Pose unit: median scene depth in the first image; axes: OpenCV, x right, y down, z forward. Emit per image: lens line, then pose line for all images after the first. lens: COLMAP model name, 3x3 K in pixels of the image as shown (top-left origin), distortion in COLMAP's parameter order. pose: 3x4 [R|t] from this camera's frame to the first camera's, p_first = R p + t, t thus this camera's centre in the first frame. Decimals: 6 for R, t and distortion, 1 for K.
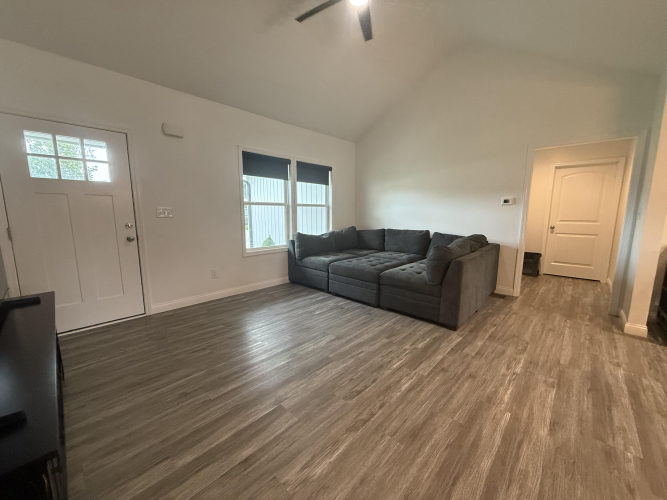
lens RADIAL K [[264.4, 0, 333.5], [0, 264.4, 250.0], [0, 0, 1]] dist [0.000250, -0.000039]
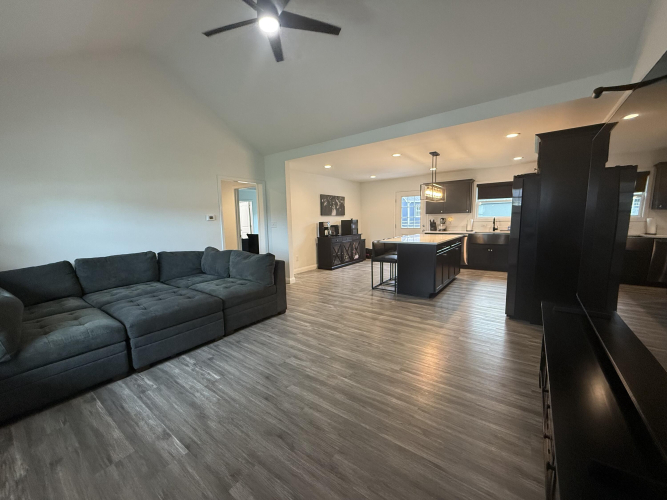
lens RADIAL K [[264.4, 0, 333.5], [0, 264.4, 250.0], [0, 0, 1]] dist [0.000250, -0.000039]
pose [[-0.115241, -0.115372, 0.986615, -0.955795], [0.172644, 0.975789, 0.134272, -0.161670], [-0.978220, 0.185807, -0.092532, 0.910432]]
